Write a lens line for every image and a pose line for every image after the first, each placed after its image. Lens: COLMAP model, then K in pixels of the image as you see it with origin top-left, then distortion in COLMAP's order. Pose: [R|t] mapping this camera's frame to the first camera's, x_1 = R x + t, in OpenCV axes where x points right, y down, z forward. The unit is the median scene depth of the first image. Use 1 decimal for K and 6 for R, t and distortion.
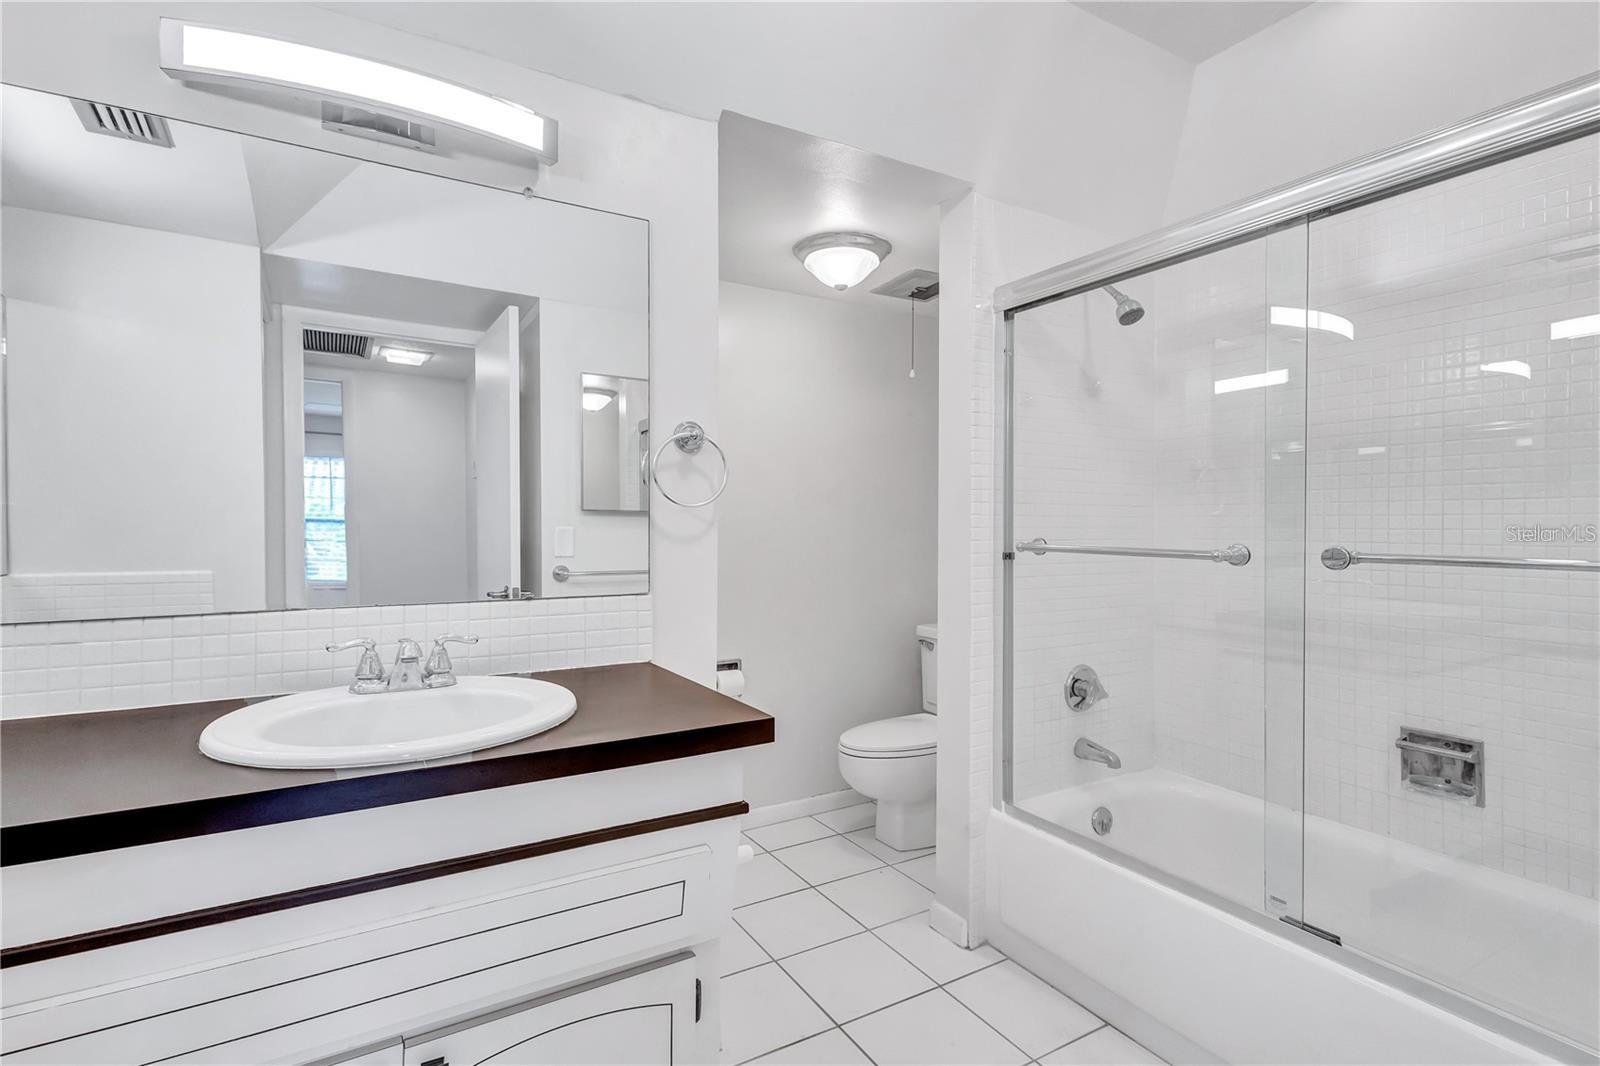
lens RADIAL K [[773.1, 0, 841.9], [0, 773.1, 517.3], [0, 0, 1]] dist [0.004349, 0.000060]
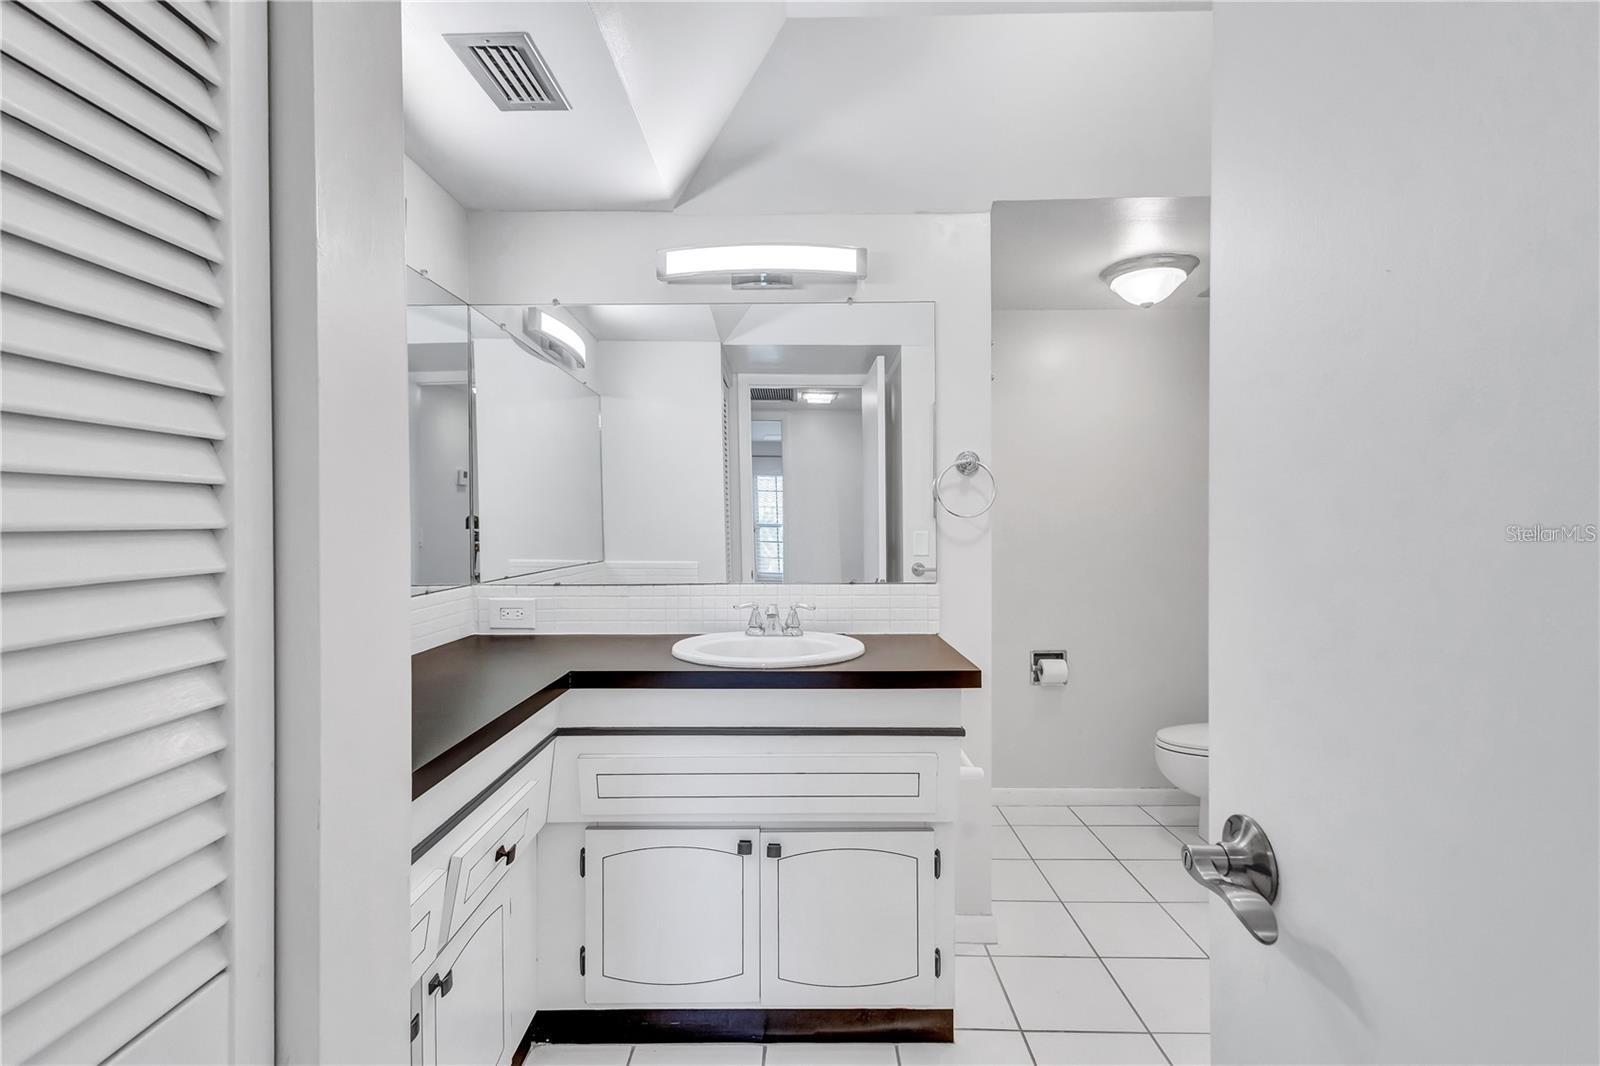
lens RADIAL K [[727.1, 0, 781.7], [0, 727.1, 516.6], [0, 0, 1]] dist [-0.000264, -0.000211]
pose [[0.834704, -0.015239, -0.550488, 0.199974], [0.012568, 0.999884, -0.008622, -0.007641], [0.550556, 0.000279, 0.834798, -0.175040]]
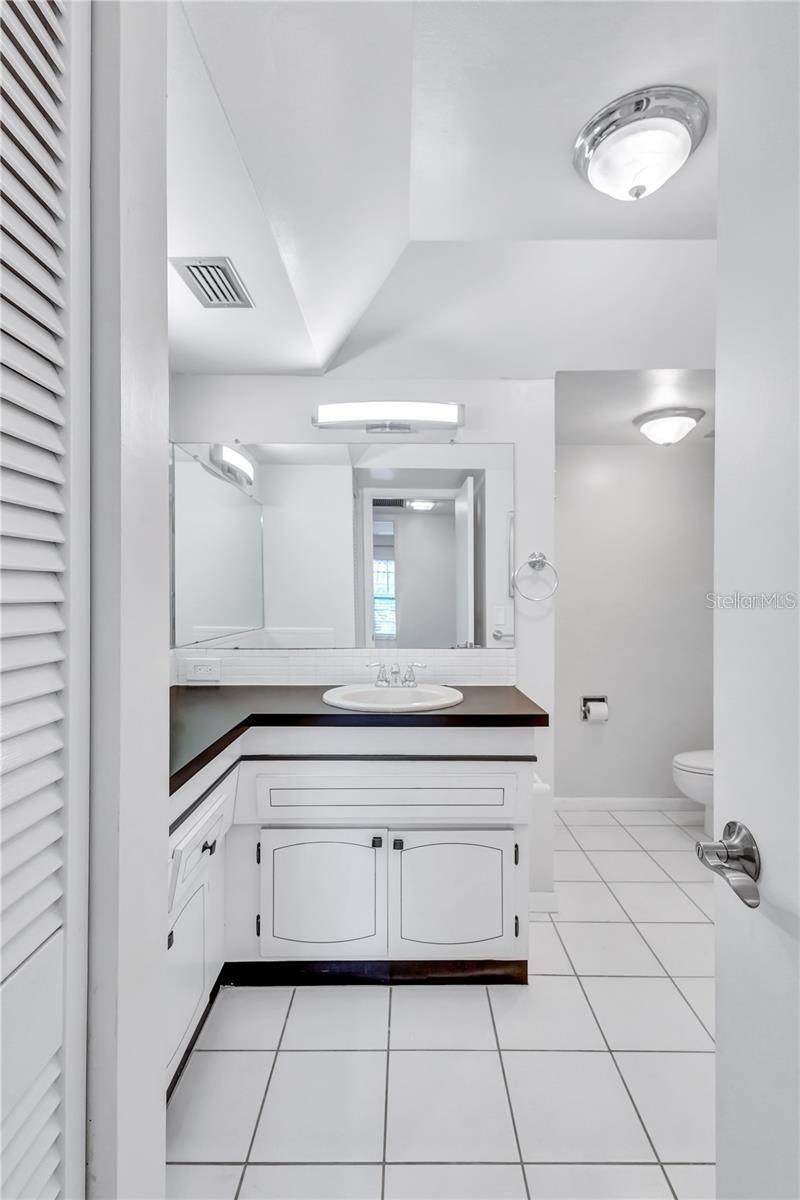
lens RADIAL K [[546.0, 0, 399.3], [0, 546.0, 589.1], [0, 0, 1]] dist [0.003773, -0.000239]
pose [[0.841666, -0.013819, -0.539821, 0.200729], [0.007360, 0.999873, -0.014121, -0.022705], [0.539948, 0.007912, 0.841661, -0.211682]]
